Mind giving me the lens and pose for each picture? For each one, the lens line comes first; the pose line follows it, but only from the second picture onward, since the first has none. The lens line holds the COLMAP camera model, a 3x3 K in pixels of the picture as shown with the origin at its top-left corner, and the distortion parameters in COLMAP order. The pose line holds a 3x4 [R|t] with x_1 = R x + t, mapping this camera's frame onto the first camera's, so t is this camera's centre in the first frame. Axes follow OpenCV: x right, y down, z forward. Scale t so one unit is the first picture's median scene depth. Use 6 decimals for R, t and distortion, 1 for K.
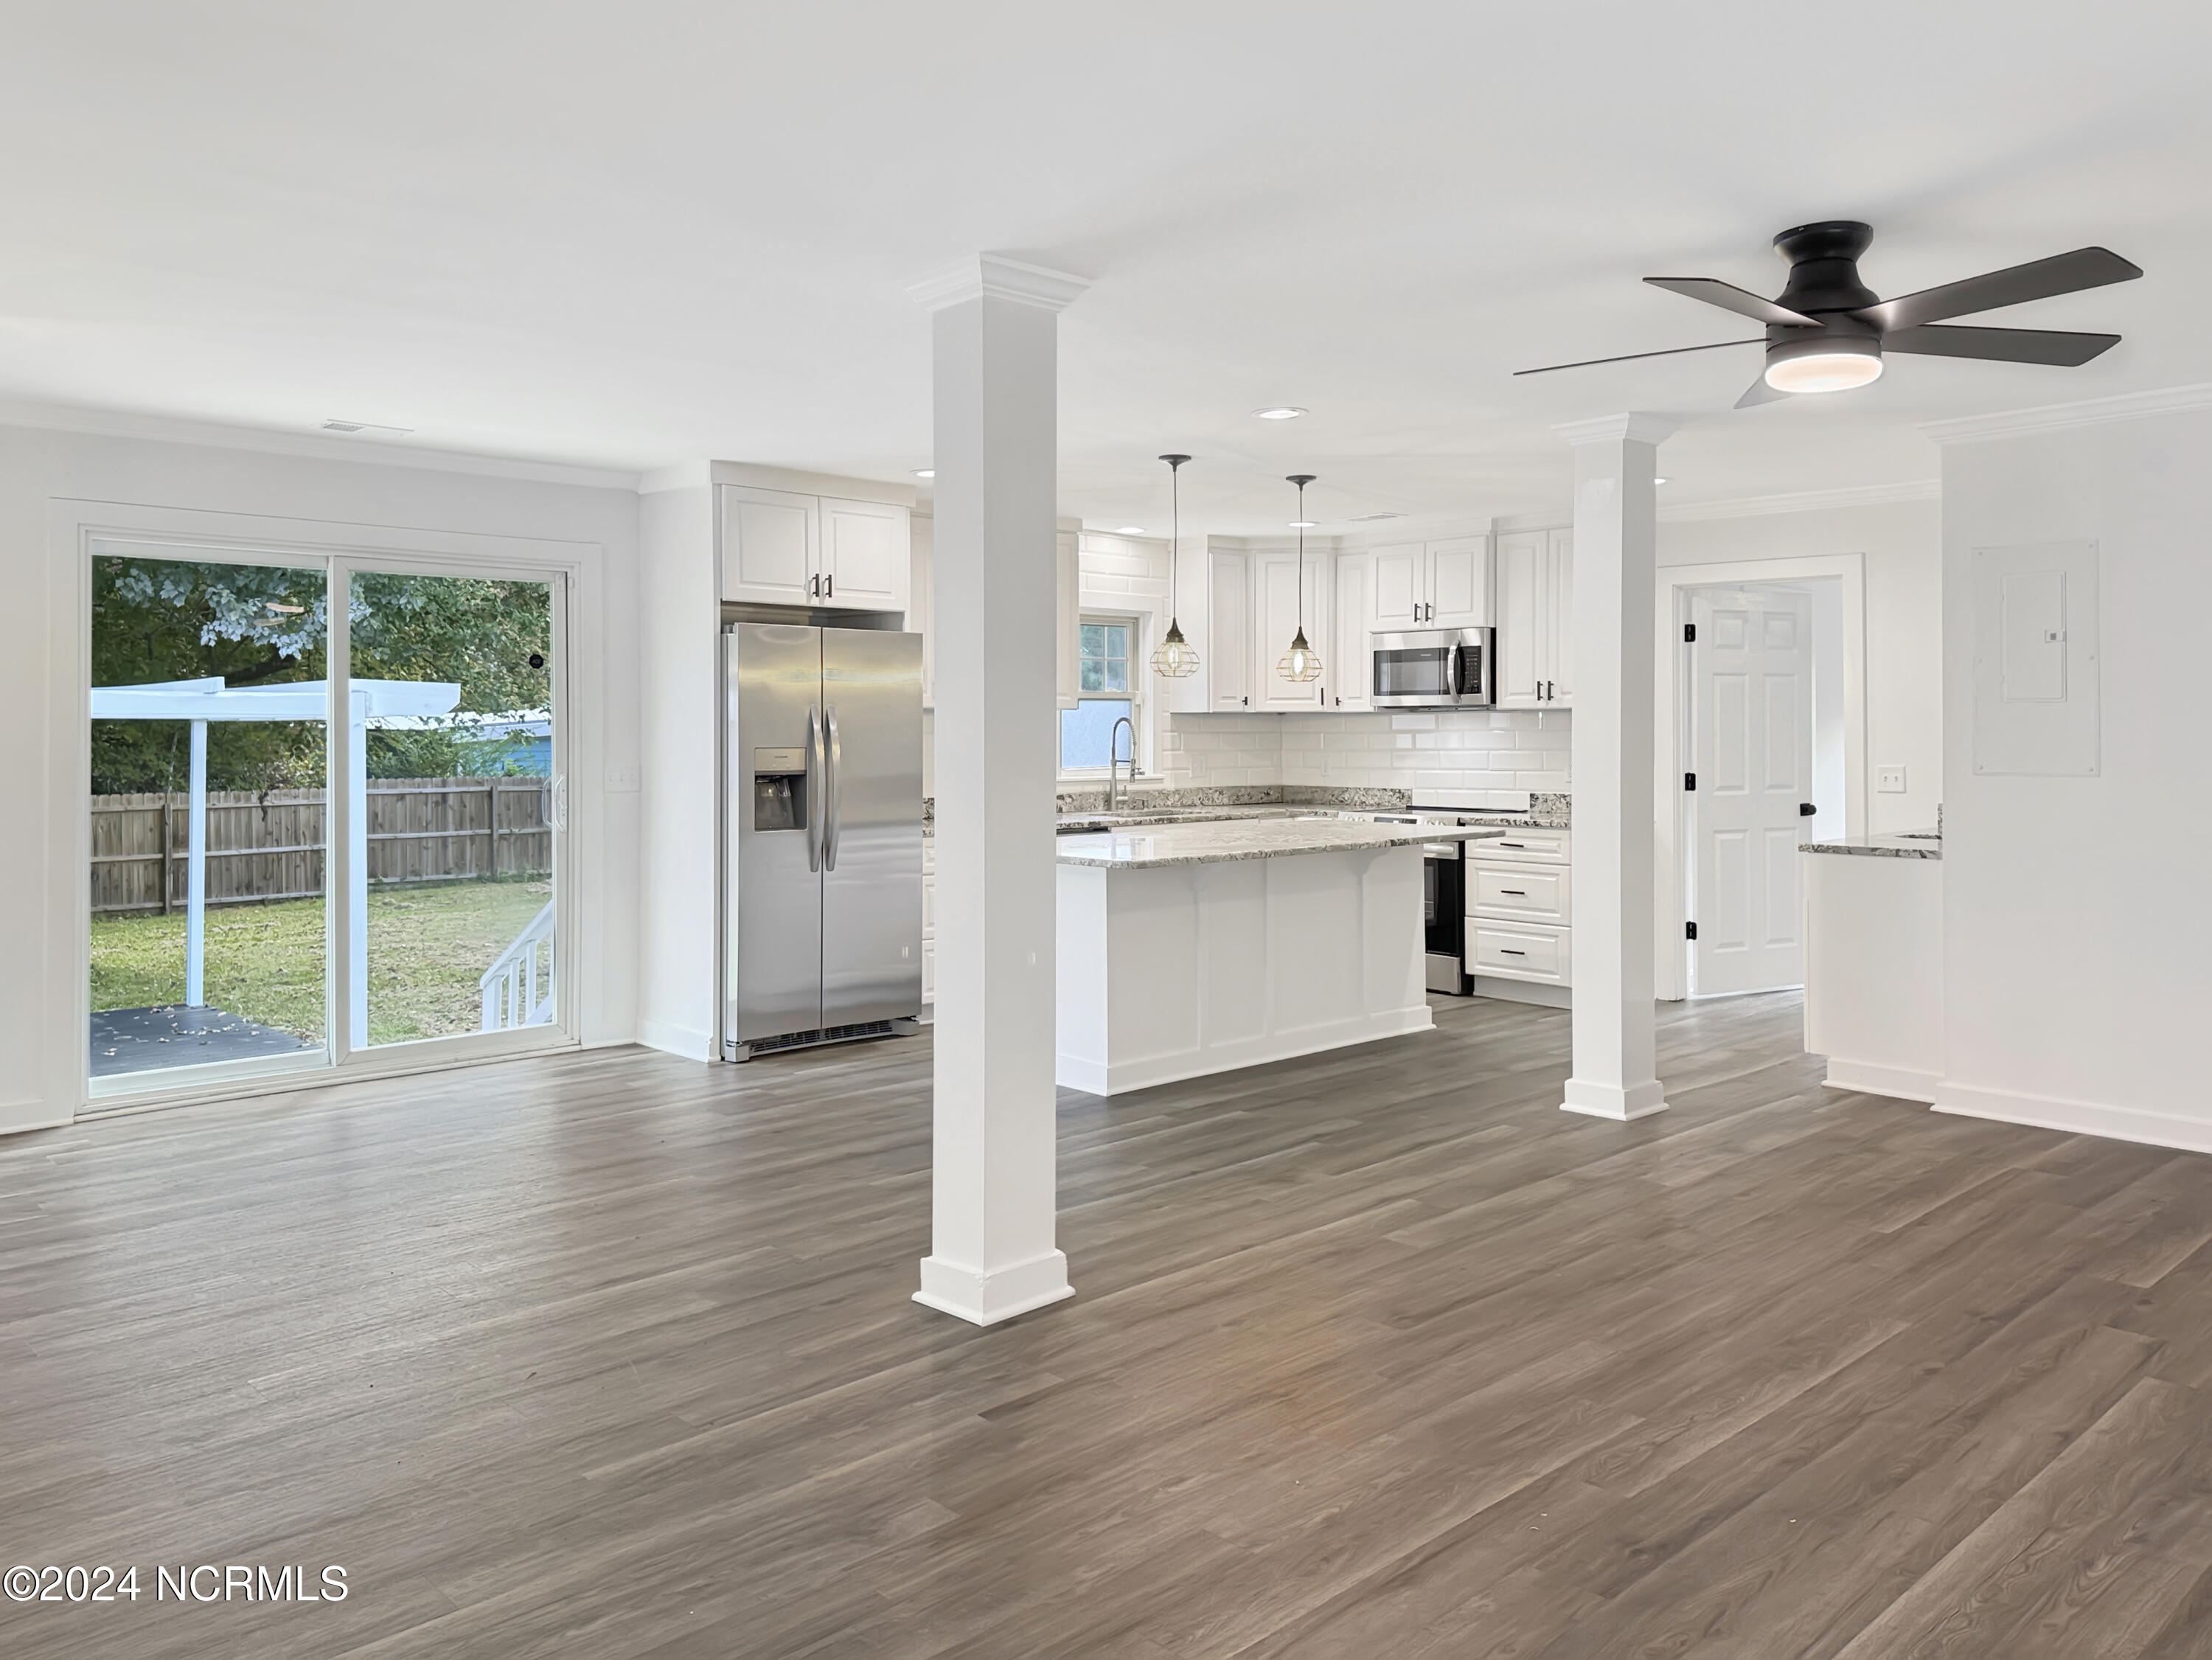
lens RADIAL K [[1635.6, 0, 1122.0], [0, 1635.6, 738.9], [0, 0, 1]] dist [0.099347, -0.127094]
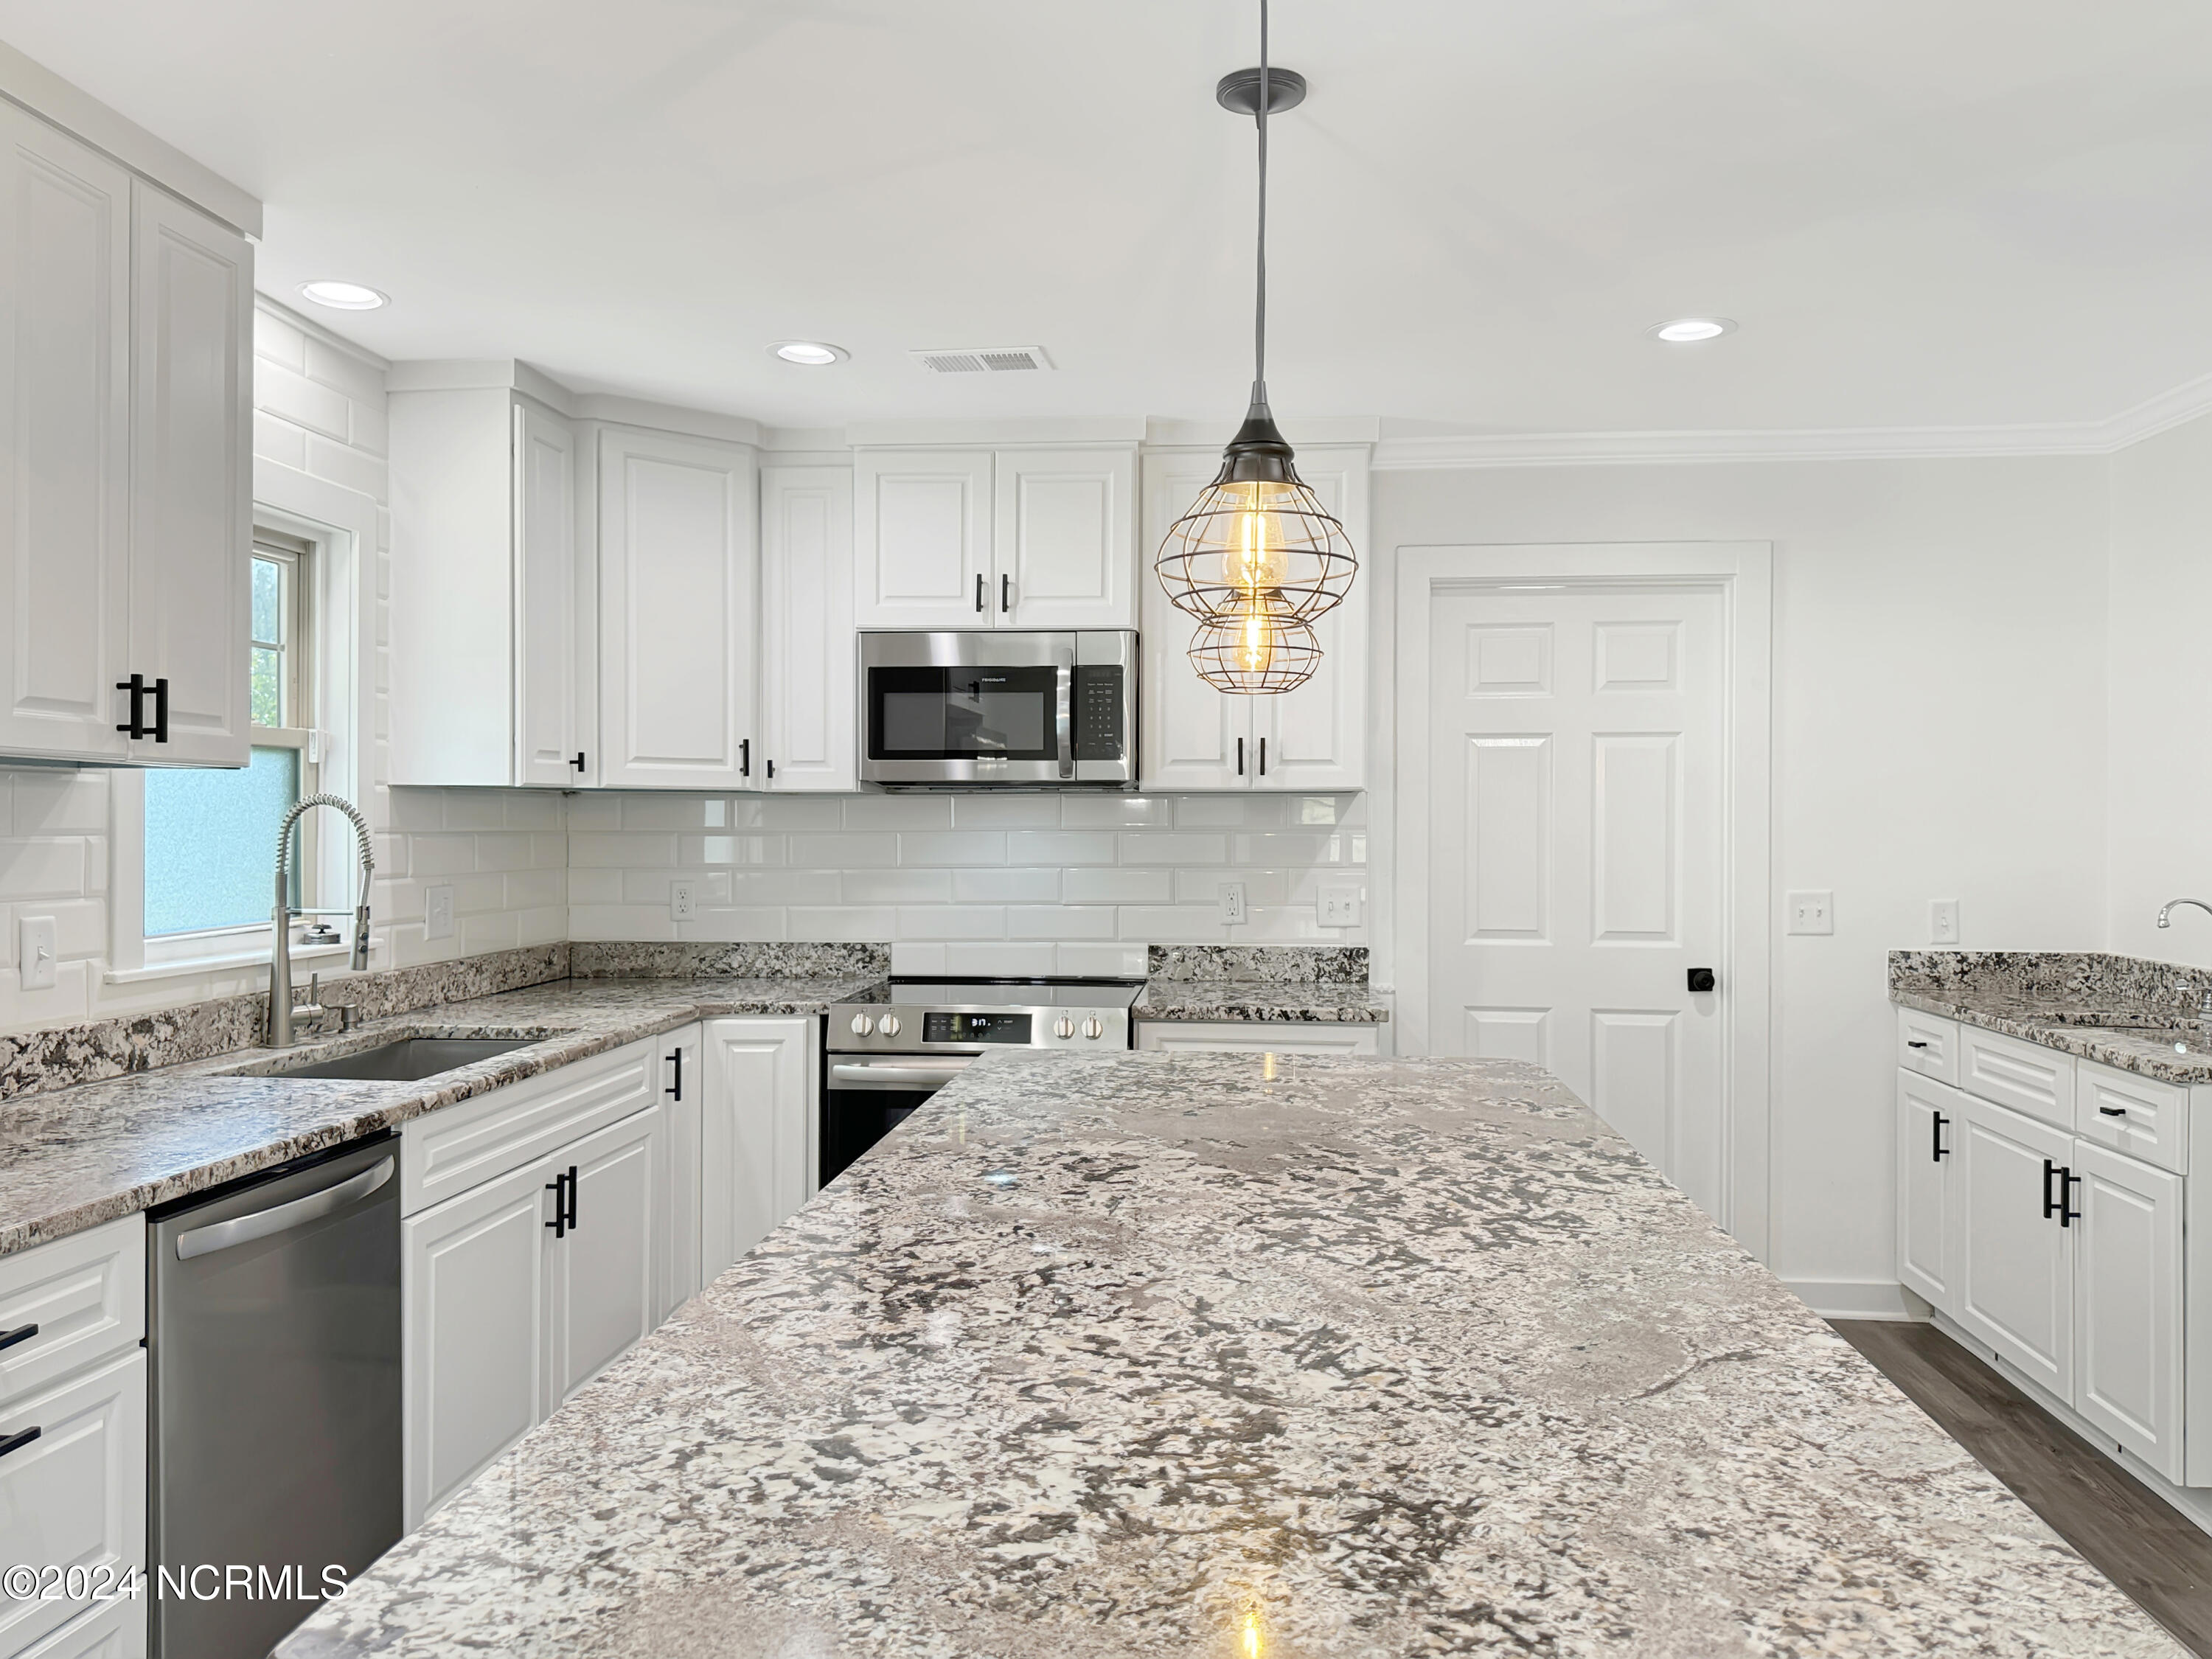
lens RADIAL K [[1574.5, 0, 1106.0], [0, 1574.5, 829.5], [0, 0, 1]] dist [0.055709, -0.069040]
pose [[0.749732, -0.000823, 0.661741, -0.162968], [0.001207, 0.999999, -0.000123, -0.008070], [-0.661741, 0.000891, 0.749732, 0.943848]]
